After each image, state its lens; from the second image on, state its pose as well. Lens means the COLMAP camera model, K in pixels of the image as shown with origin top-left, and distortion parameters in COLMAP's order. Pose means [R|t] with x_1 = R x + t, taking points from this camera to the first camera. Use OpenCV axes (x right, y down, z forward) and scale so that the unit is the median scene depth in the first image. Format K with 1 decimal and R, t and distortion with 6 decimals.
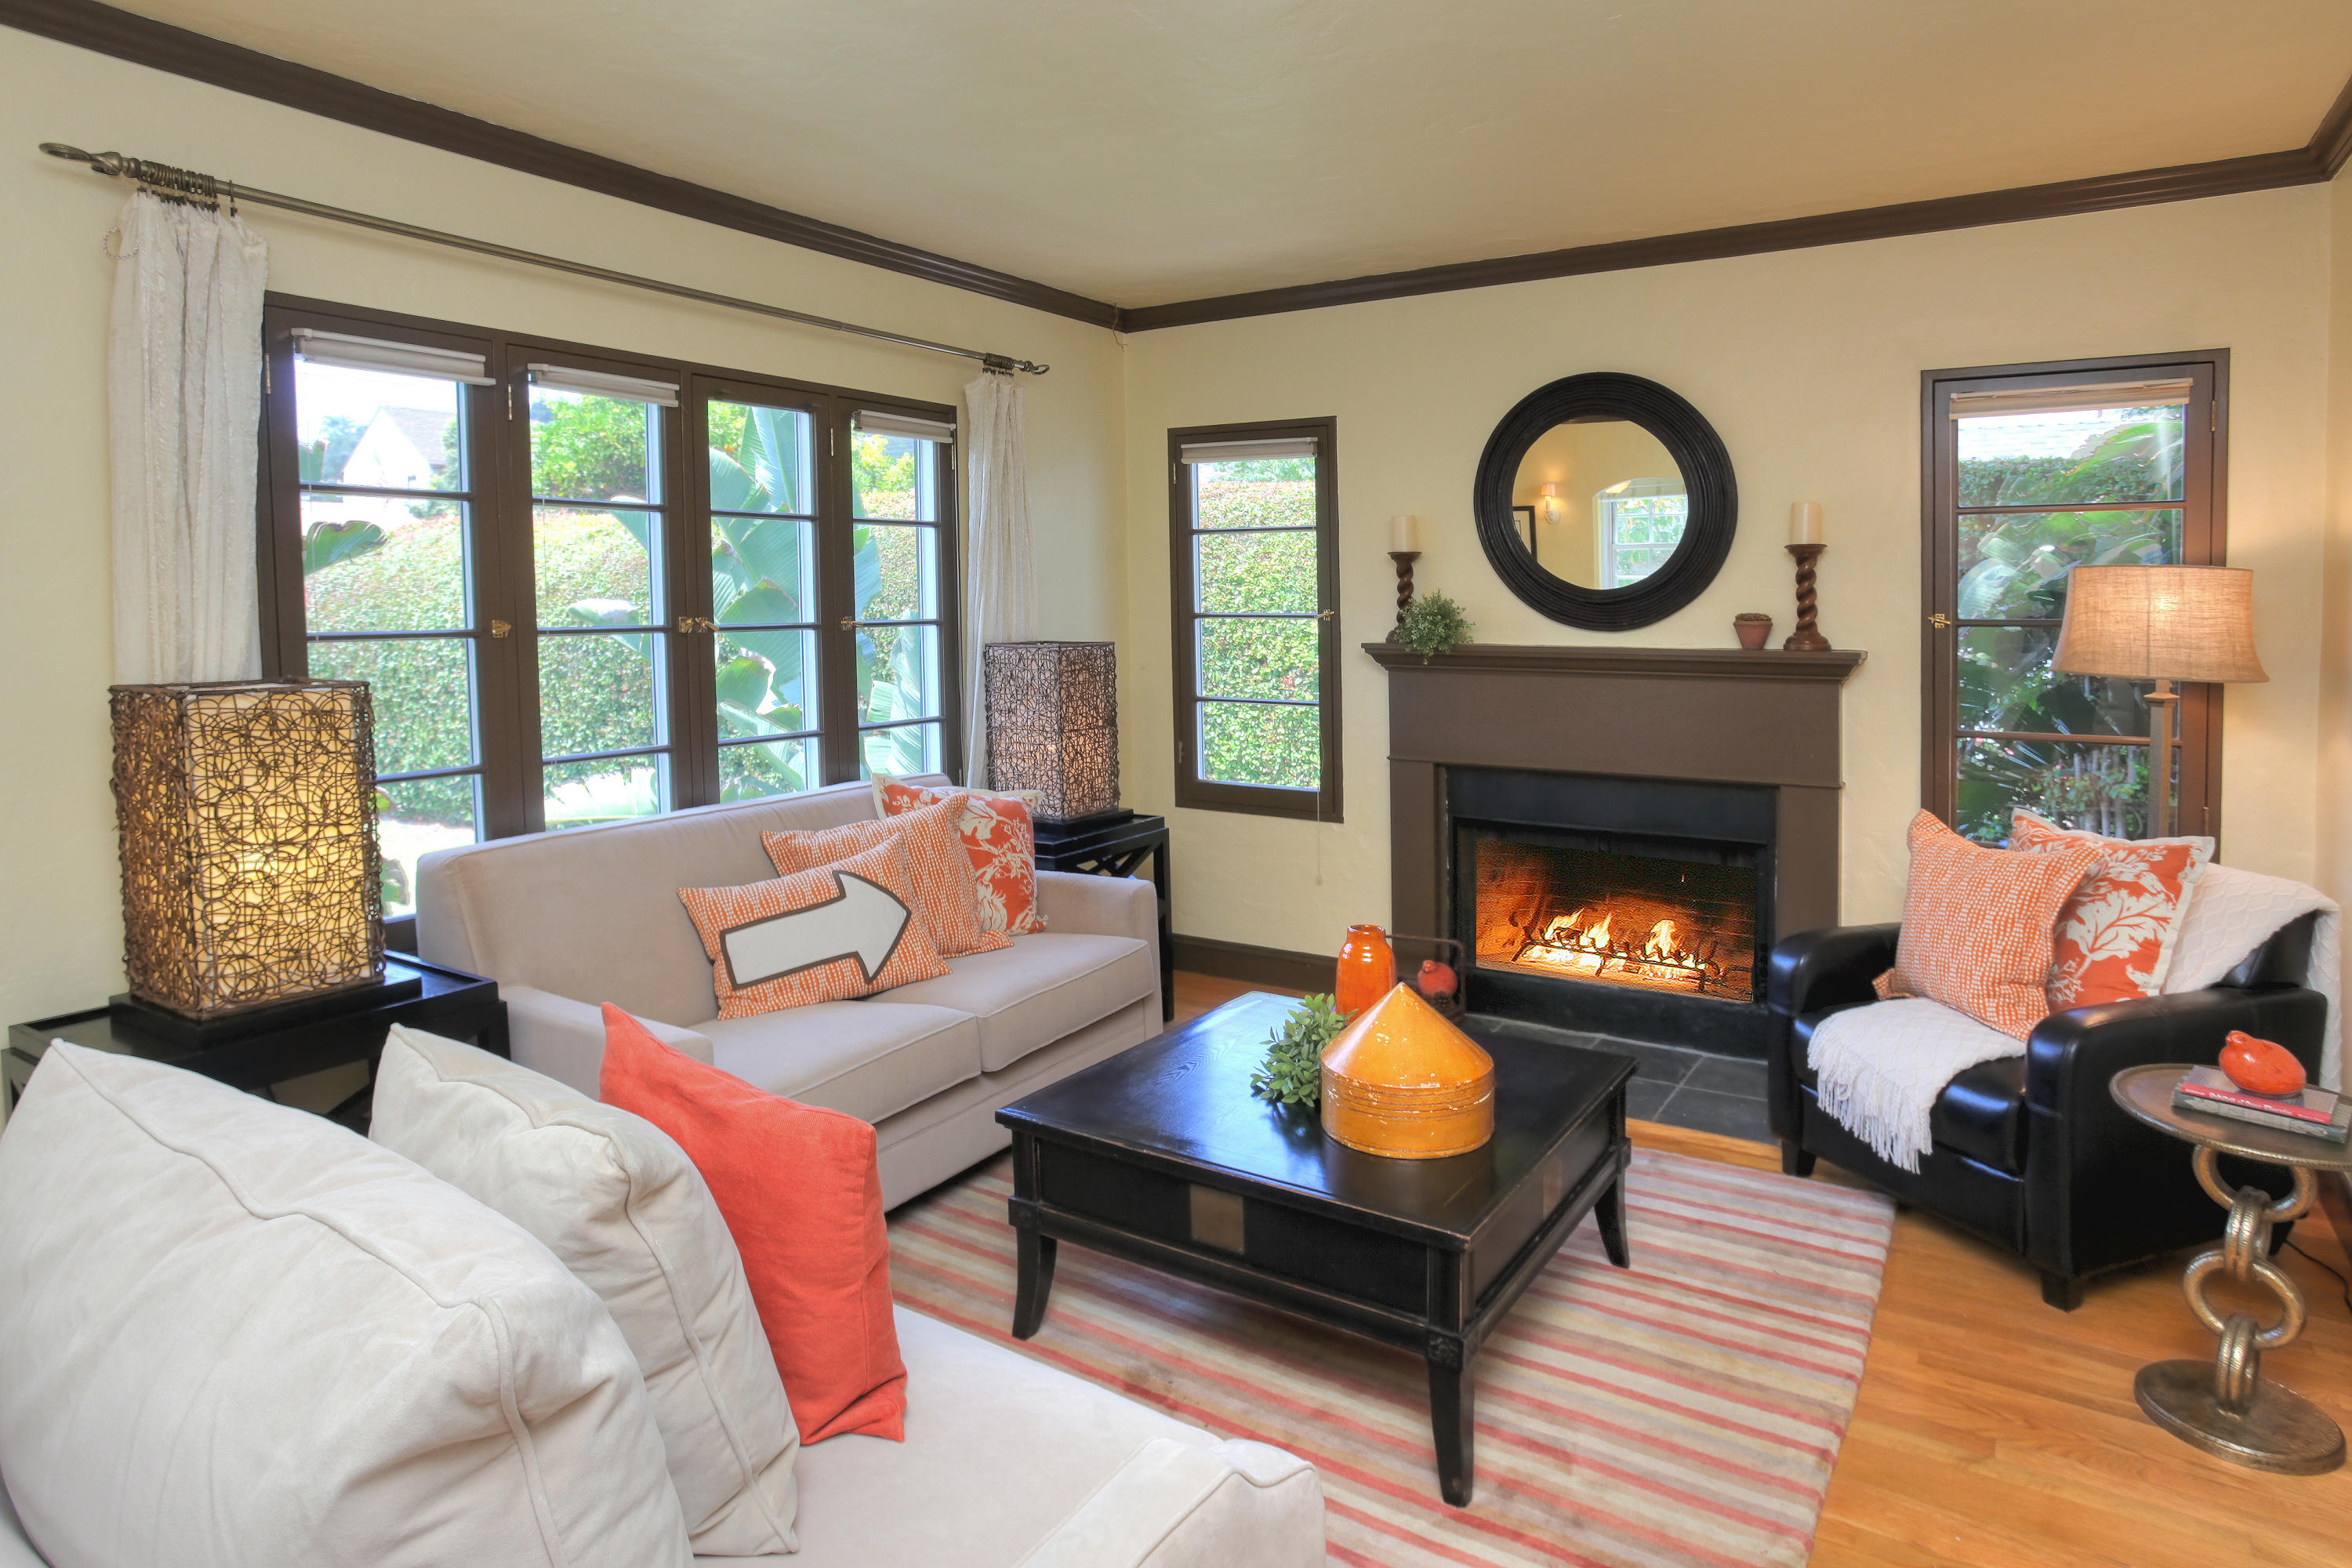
lens RADIAL K [[1342.5, 0, 1186.7], [0, 1342.5, 778.2], [0, 0, 1]] dist [0.001064, 0.000860]
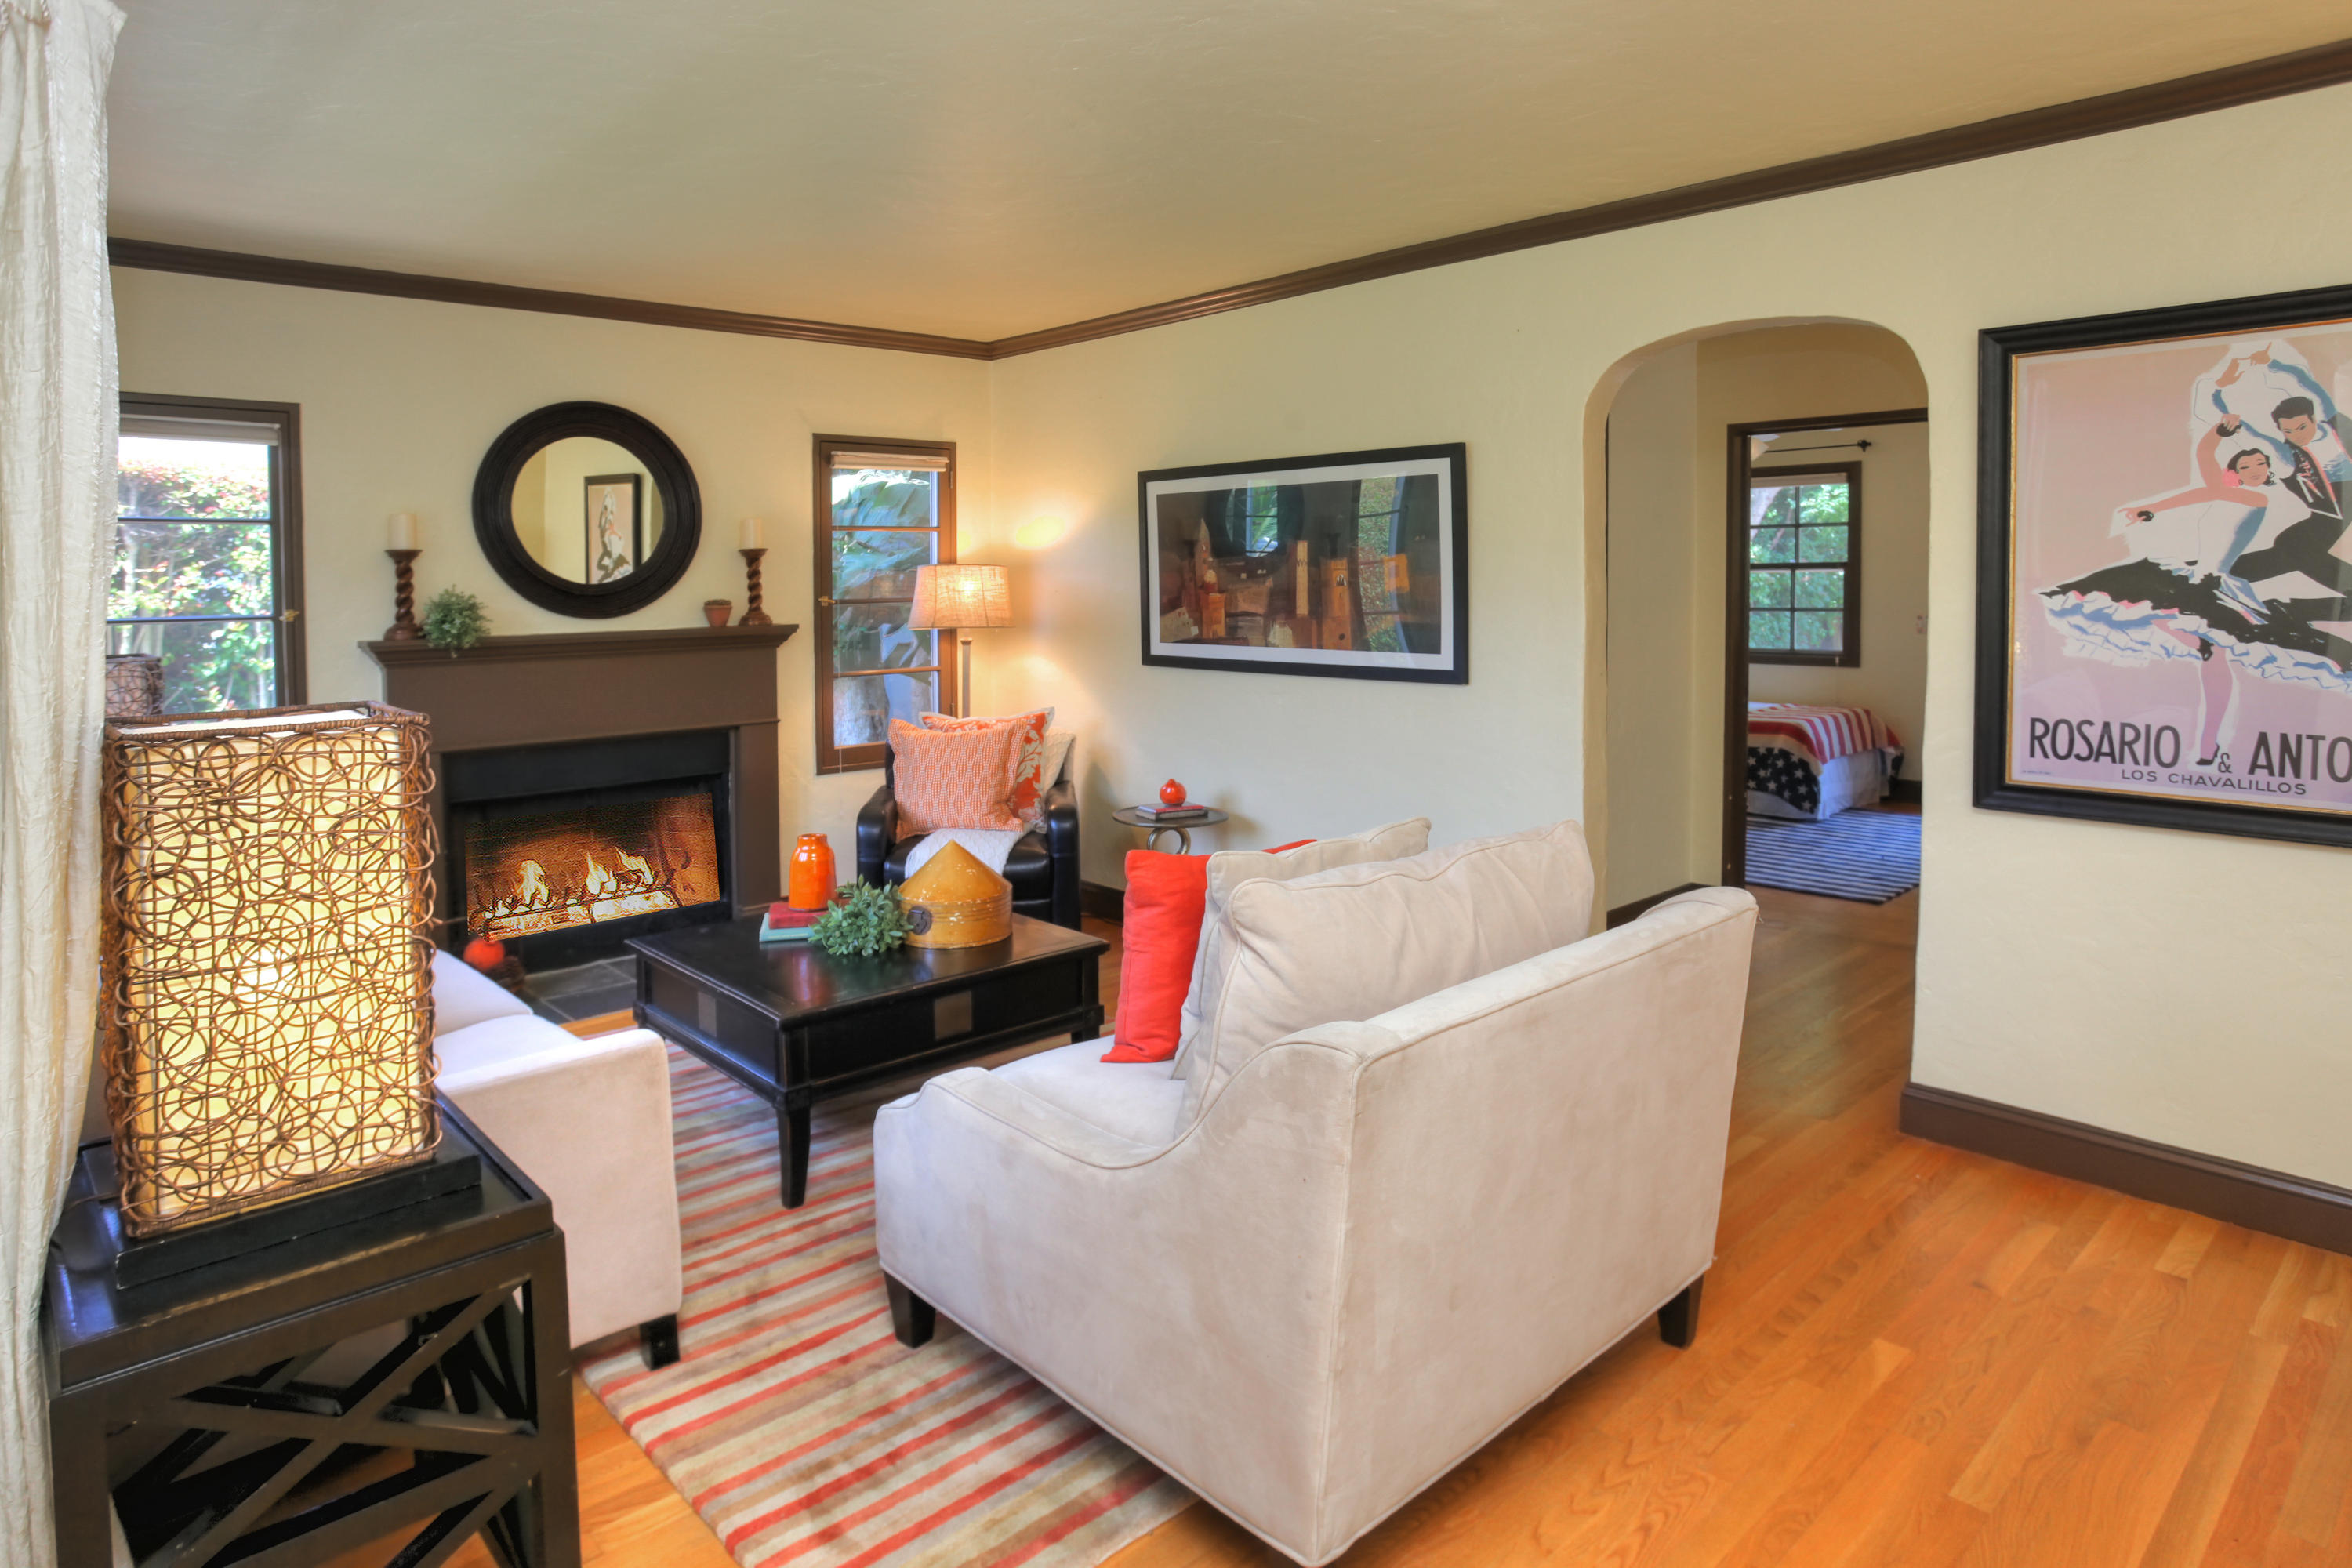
lens RADIAL K [[1342.5, 0, 1185.9], [0, 1342.5, 788.7], [0, 0, 1]] dist [0.001064, 0.000860]
pose [[0.253086, -0.154495, 0.955028, -0.750042], [0.151737, 0.981288, 0.118532, -0.025189], [-0.955470, 0.114915, 0.271793, 0.203603]]
